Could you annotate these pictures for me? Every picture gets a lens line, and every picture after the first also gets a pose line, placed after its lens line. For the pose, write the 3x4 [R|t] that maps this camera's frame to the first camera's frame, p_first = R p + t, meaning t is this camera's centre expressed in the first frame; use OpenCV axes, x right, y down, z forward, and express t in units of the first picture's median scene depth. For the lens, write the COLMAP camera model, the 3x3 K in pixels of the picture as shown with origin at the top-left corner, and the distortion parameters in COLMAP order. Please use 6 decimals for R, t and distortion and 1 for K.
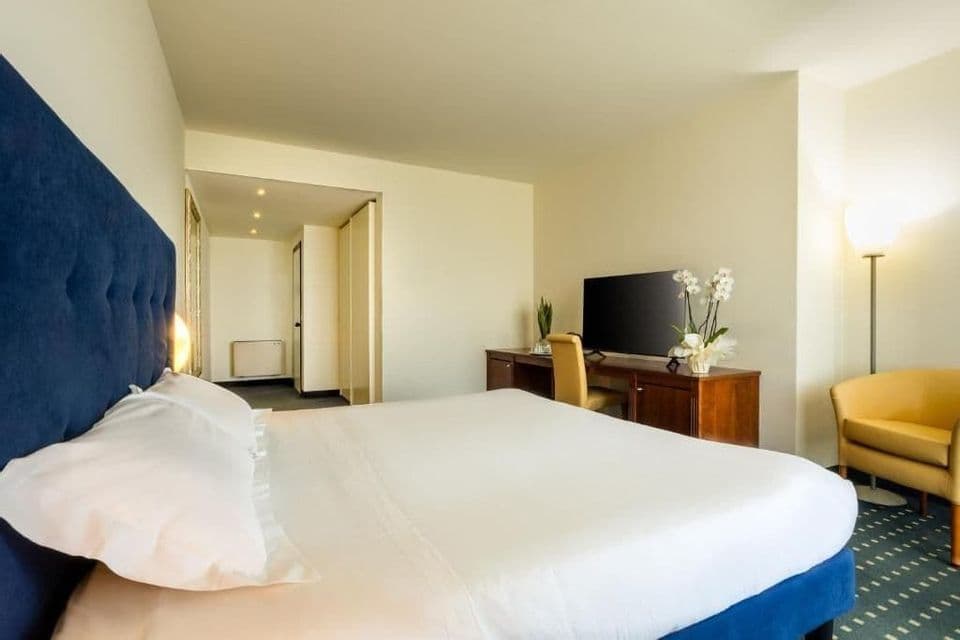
lens RADIAL K [[485.8, 0, 480.0], [0, 485.8, 320.0], [0, 0, 1]] dist [-0.000059, -0.000011]
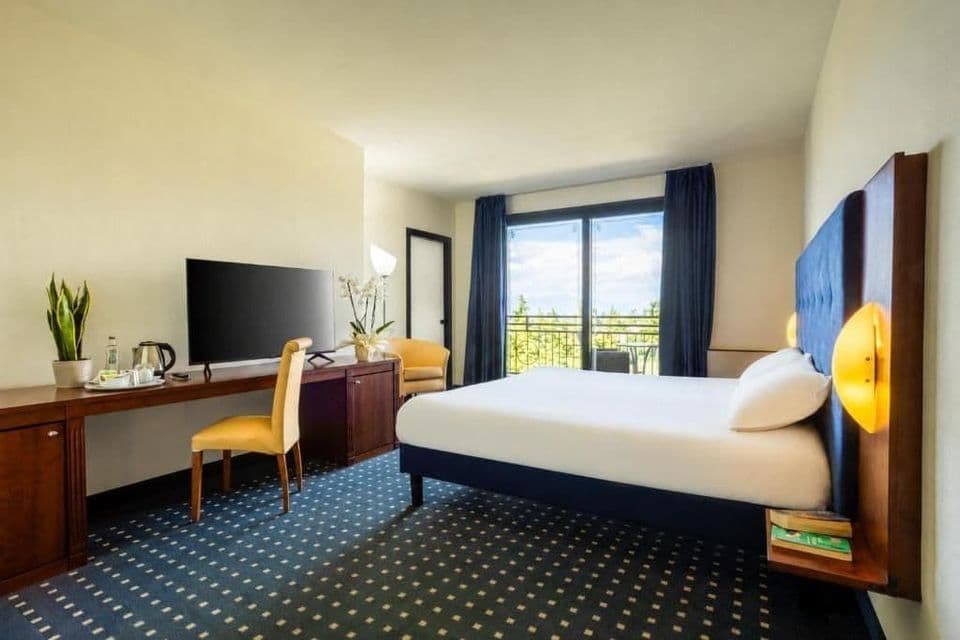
lens RADIAL K [[485.8, 0, 480.0], [0, 485.8, 320.0], [0, 0, 1]] dist [-0.000059, -0.000011]
pose [[-0.506847, -0.020669, 0.861788, -0.654096], [0.009483, 0.999518, 0.029550, -0.021133], [-0.861984, 0.023150, -0.506407, 1.183277]]
